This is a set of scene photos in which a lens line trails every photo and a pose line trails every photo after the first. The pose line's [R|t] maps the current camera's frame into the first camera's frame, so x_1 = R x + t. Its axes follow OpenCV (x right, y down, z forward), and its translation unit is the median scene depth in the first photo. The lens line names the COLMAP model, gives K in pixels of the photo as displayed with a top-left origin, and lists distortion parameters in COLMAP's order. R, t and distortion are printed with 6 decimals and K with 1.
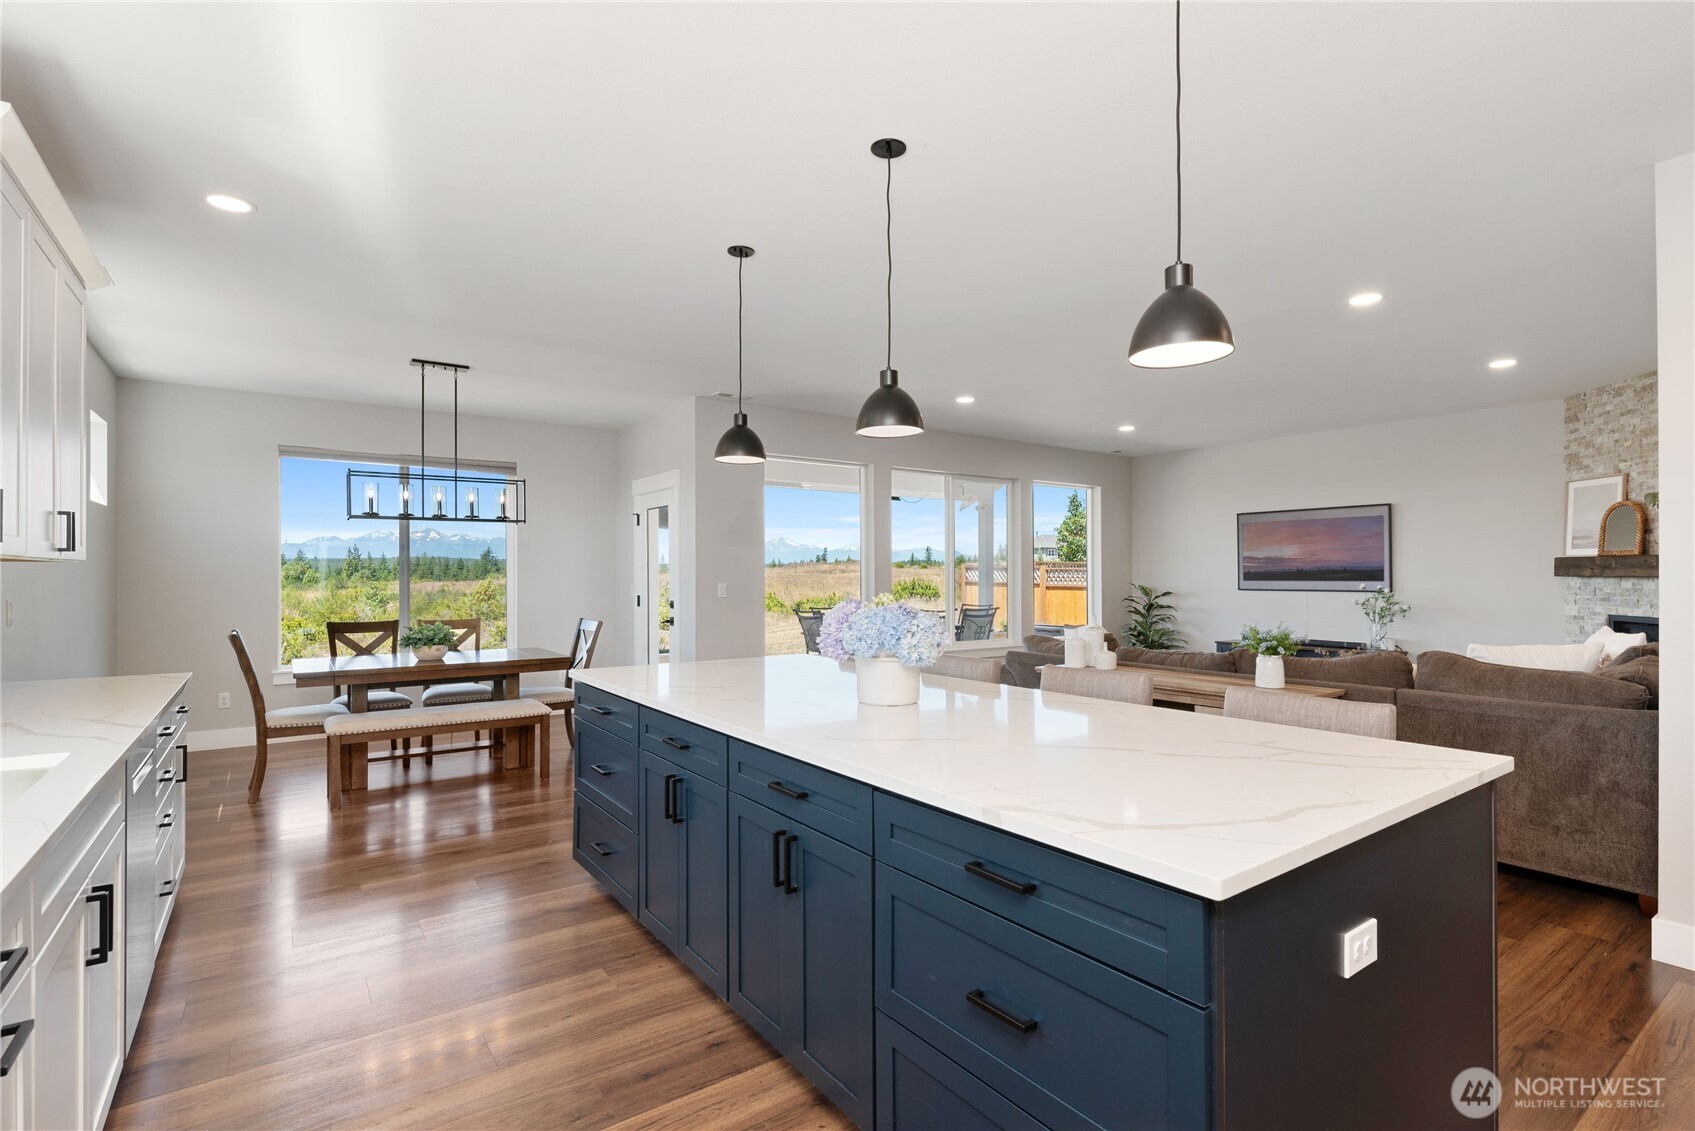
lens RADIAL K [[792.4, 0, 841.4], [0, 792.4, 570.4], [0, 0, 1]] dist [0.013217, 0.000286]
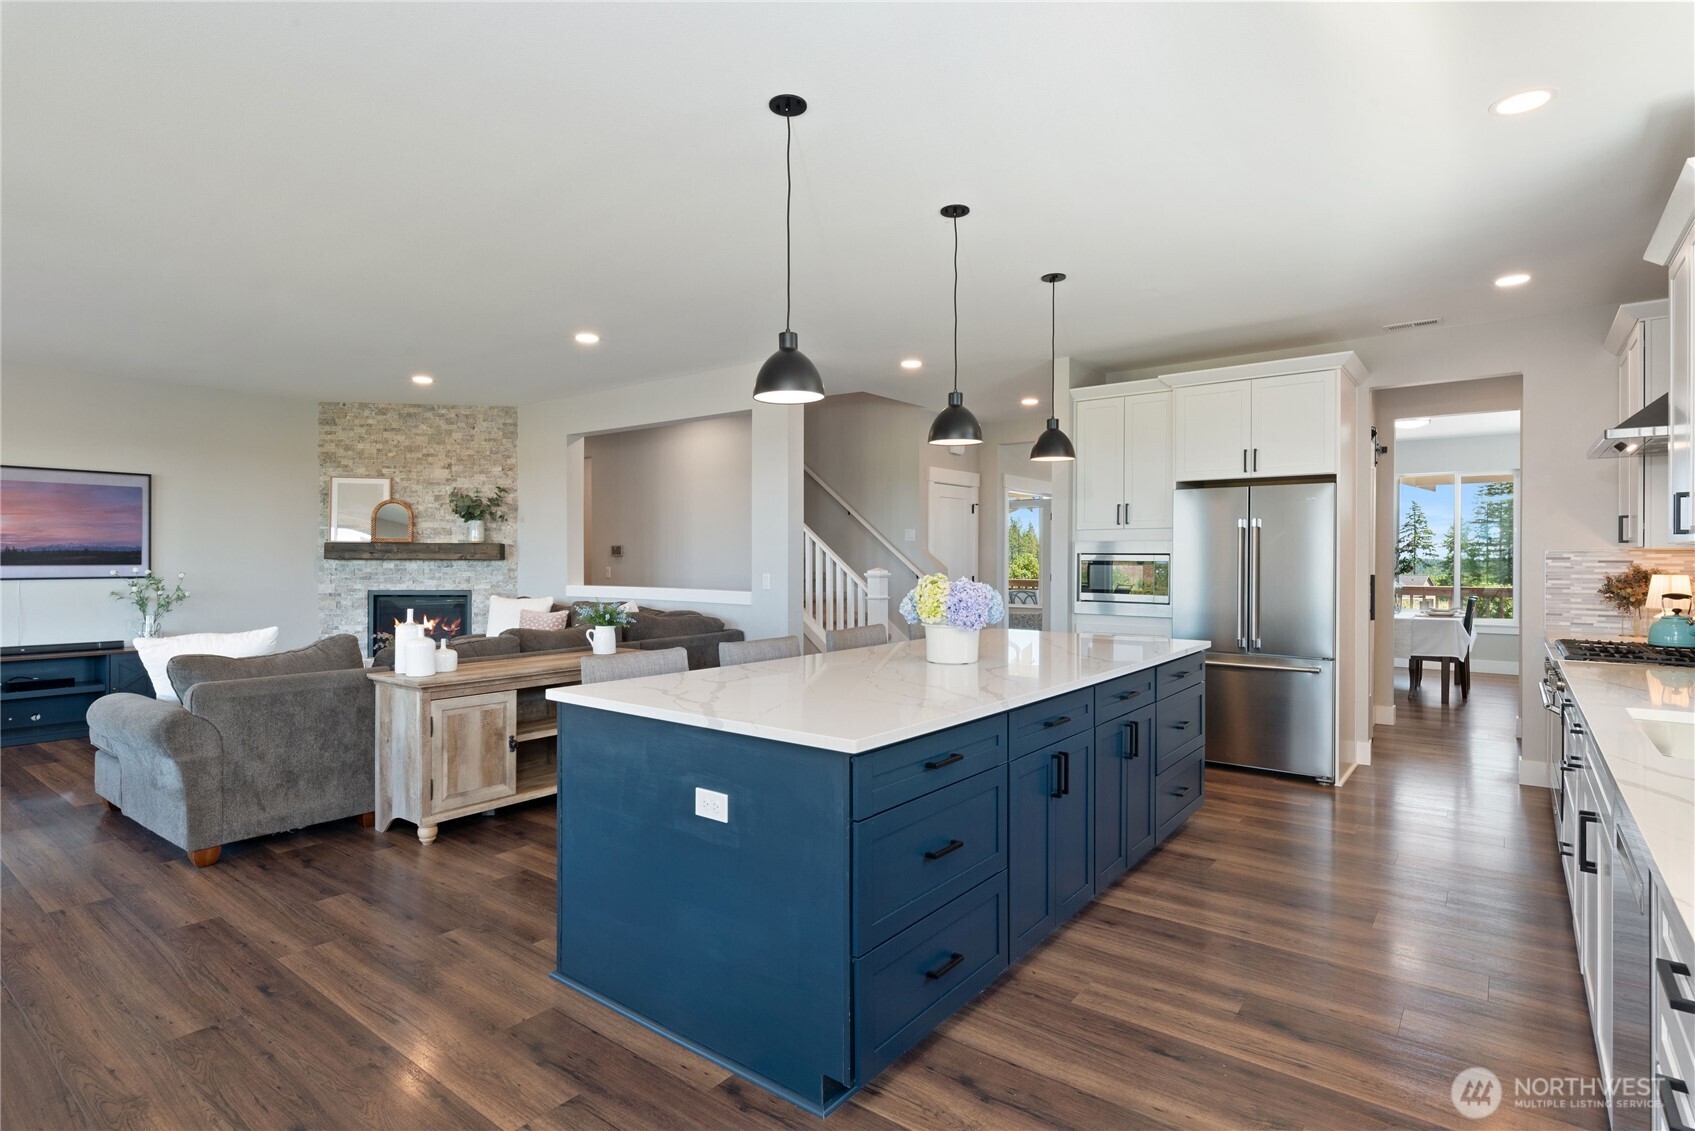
lens RADIAL K [[866.2, 0, 842.1], [0, 866.2, 560.0], [0, 0, 1]] dist [-0.001809, 0.000005]
pose [[-0.289007, -0.001850, 0.957325, -0.527288], [-0.005926, 0.999982, 0.000143, 0.004604], [-0.957309, -0.005632, -0.289013, 0.700111]]
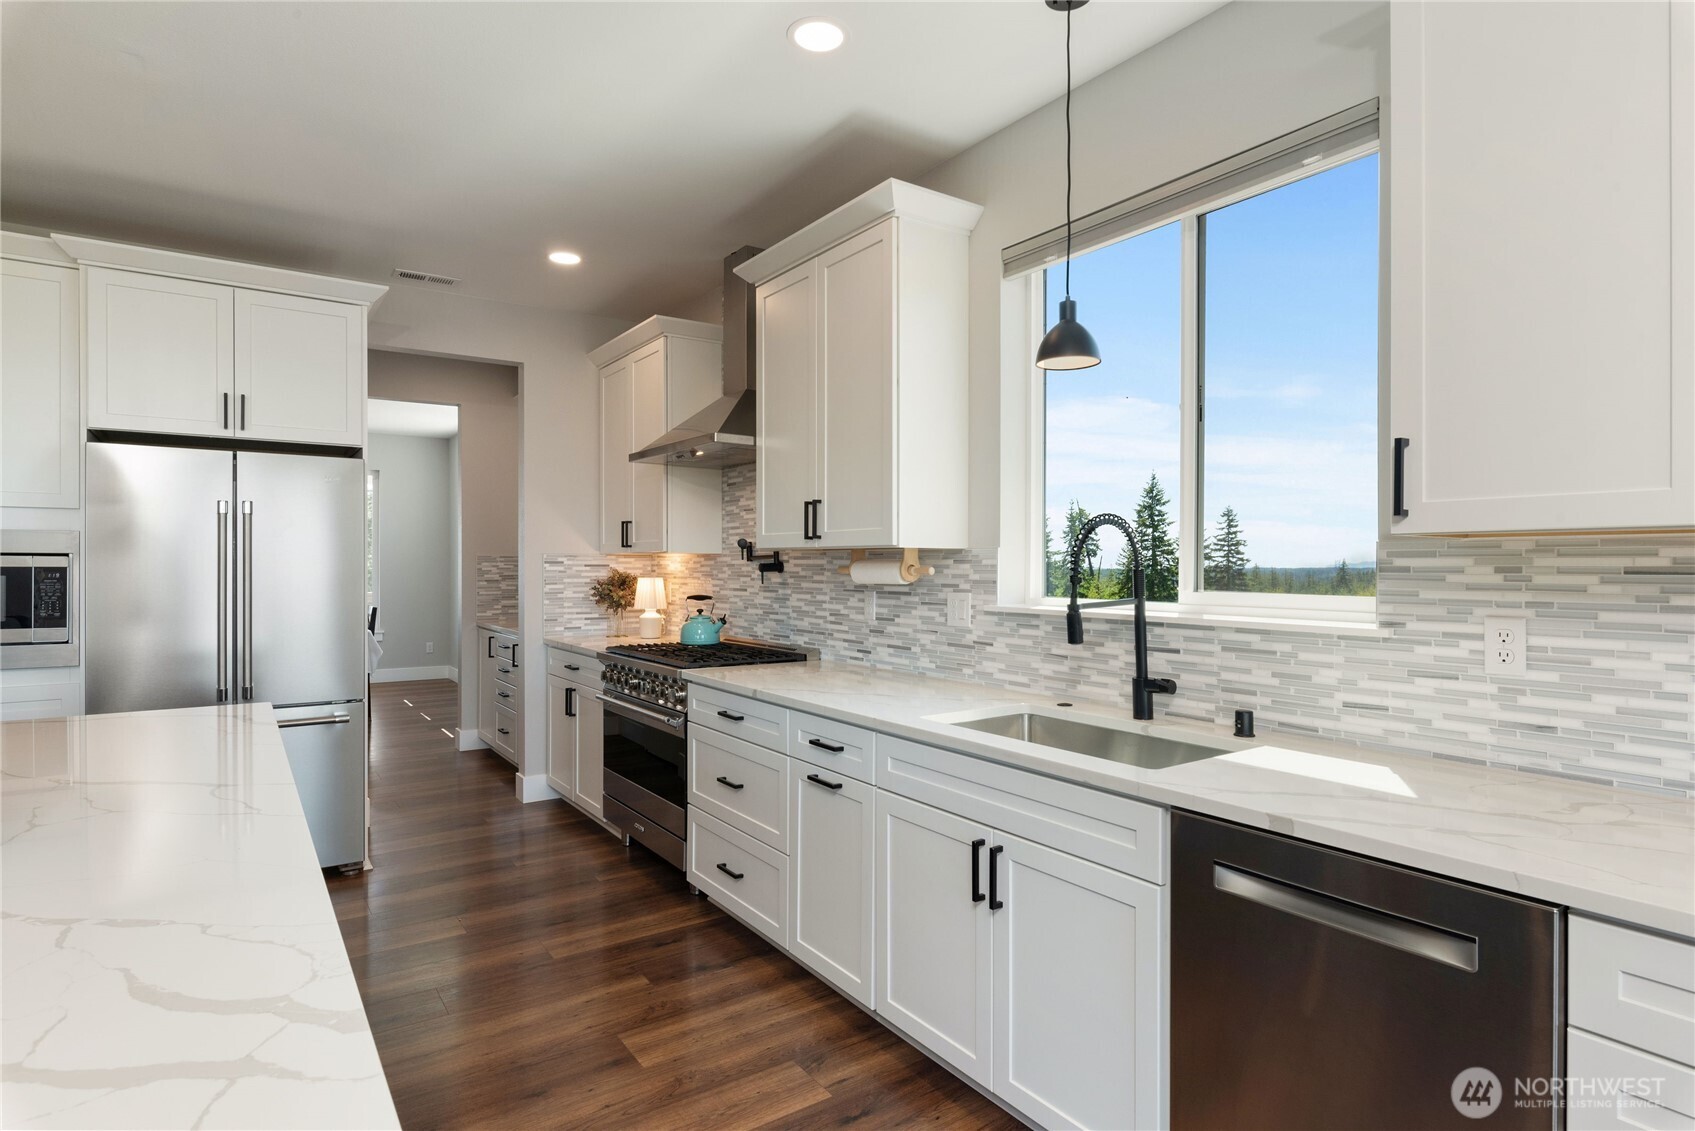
lens RADIAL K [[905.5, 0, 845.0], [0, 905.5, 571.6], [0, 0, 1]] dist [-0.002558, -0.001017]
pose [[-0.999456, -0.004804, 0.032626, -0.223308], [-0.004779, 0.999988, 0.000837, 0.005917], [-0.032629, 0.000680, -0.999467, 0.639170]]
